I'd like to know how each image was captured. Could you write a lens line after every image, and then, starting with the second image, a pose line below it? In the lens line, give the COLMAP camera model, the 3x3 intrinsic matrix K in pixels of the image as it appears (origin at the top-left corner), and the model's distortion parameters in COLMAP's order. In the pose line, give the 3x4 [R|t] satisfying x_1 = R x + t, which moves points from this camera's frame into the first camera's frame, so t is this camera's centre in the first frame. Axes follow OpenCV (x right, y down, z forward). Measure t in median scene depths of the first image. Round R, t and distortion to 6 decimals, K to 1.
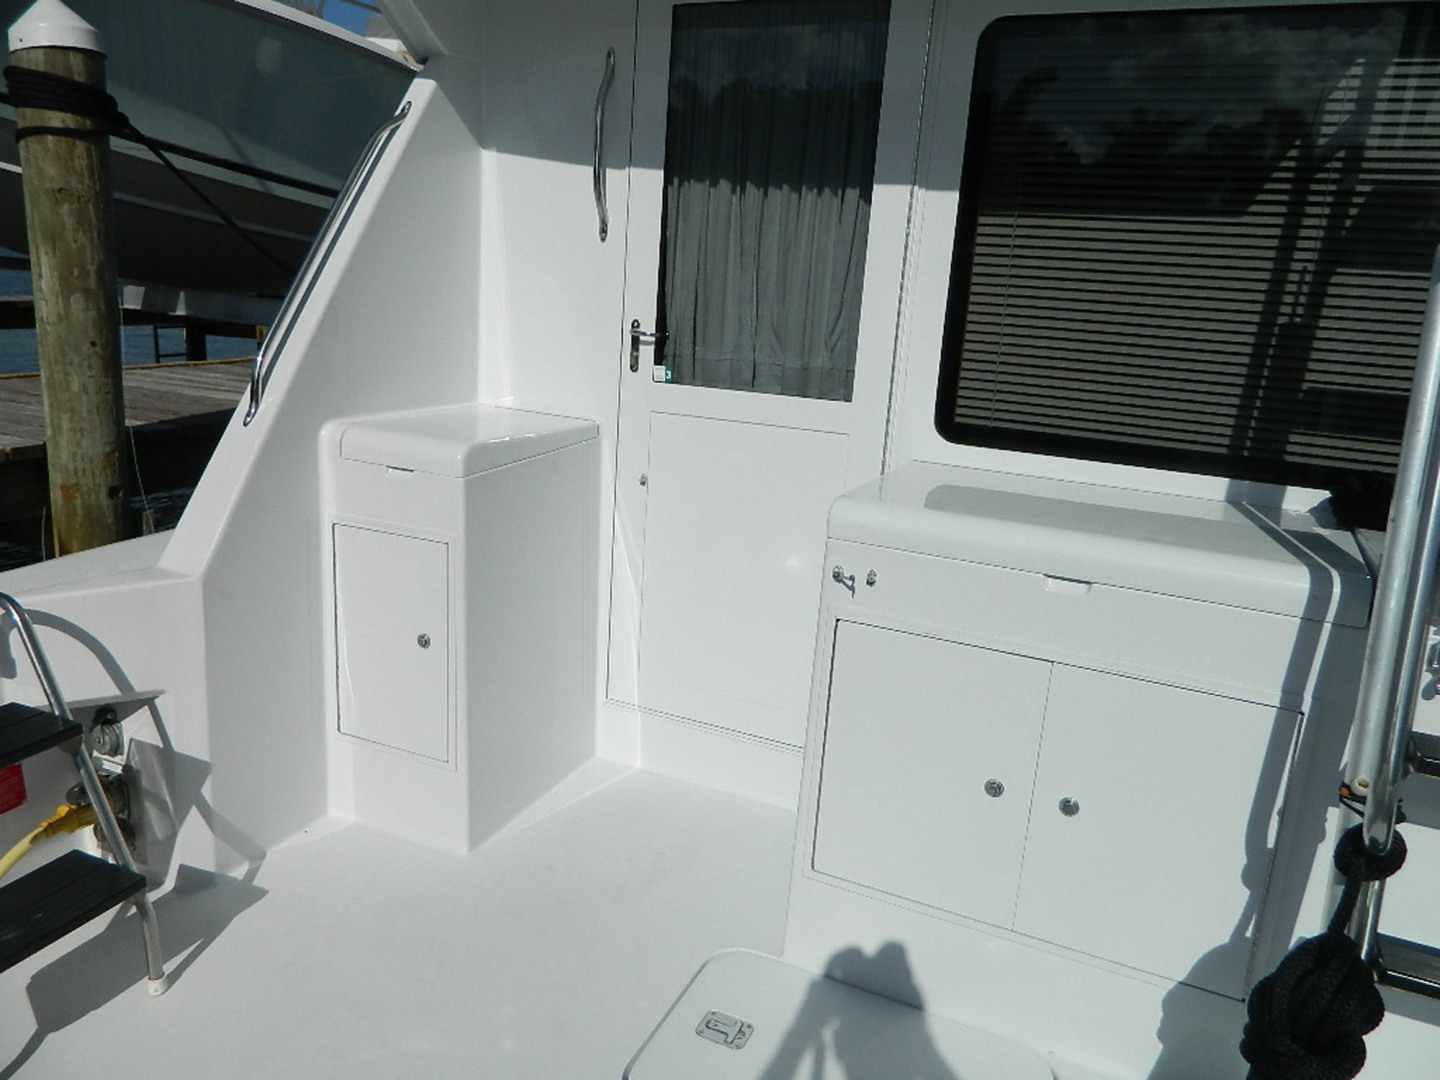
lens RADIAL K [[1057.1, 0, 717.8], [0, 1057.1, 537.2], [0, 0, 1]] dist [0.011586, -0.001531]
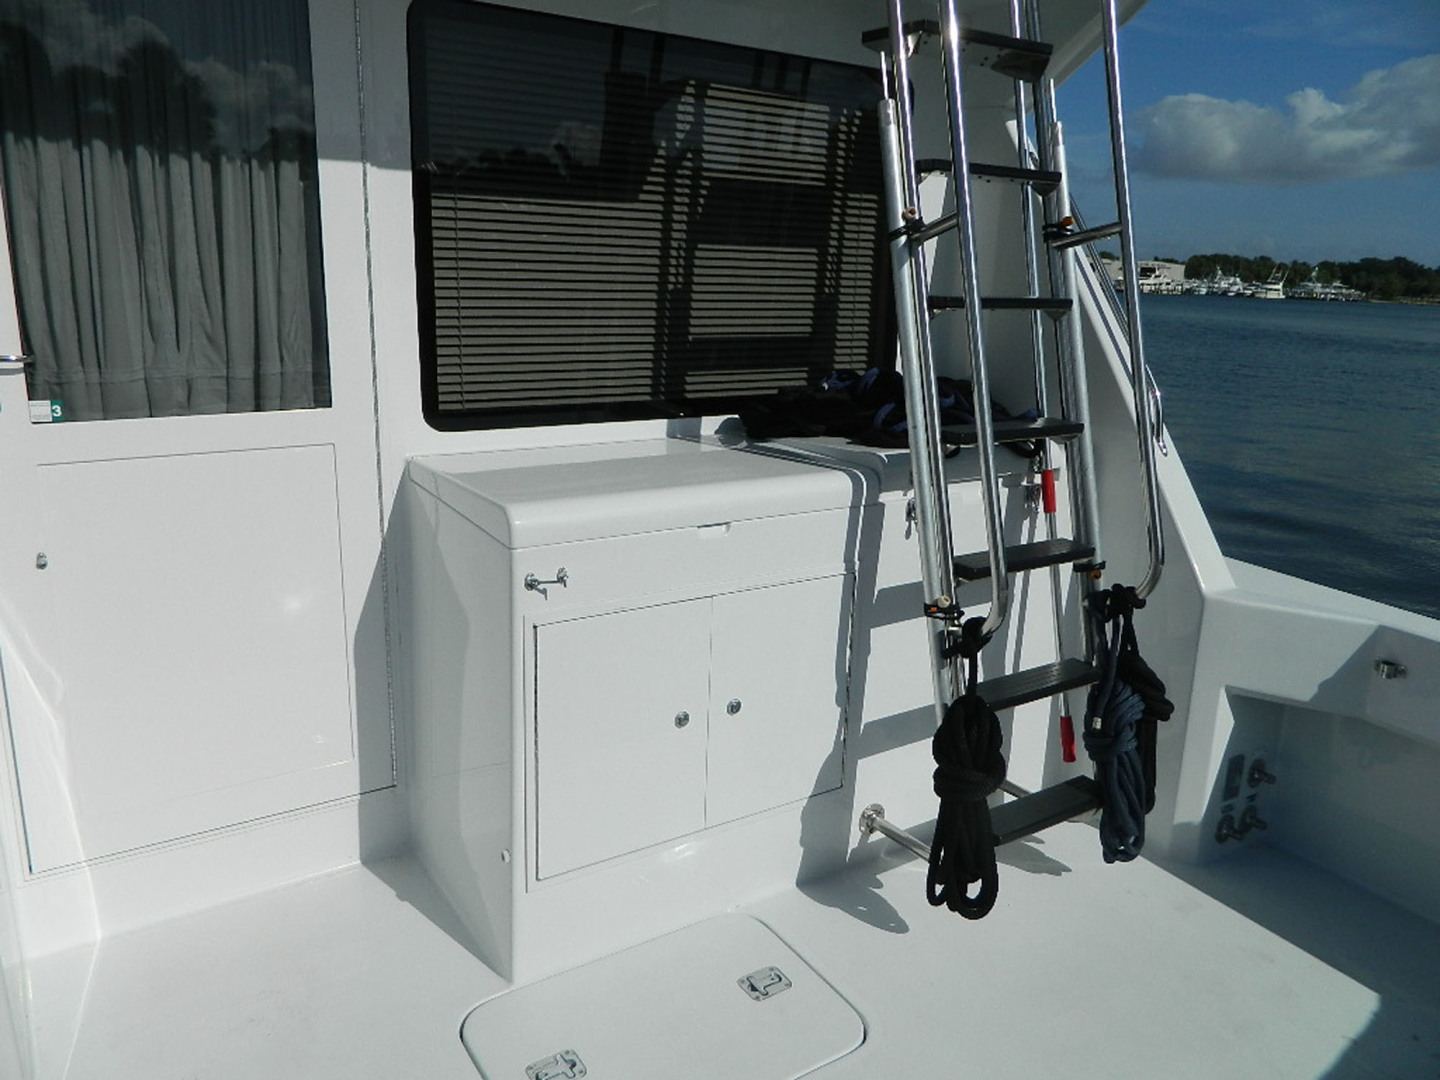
lens RADIAL K [[1057.1, 0, 717.8], [0, 1057.1, 537.2], [0, 0, 1]] dist [0.011586, -0.001531]
pose [[0.514259, -0.261329, 0.816850, -0.515780], [0.211393, 0.961684, 0.174579, -0.122507], [-0.831174, 0.082897, 0.549798, 0.281728]]
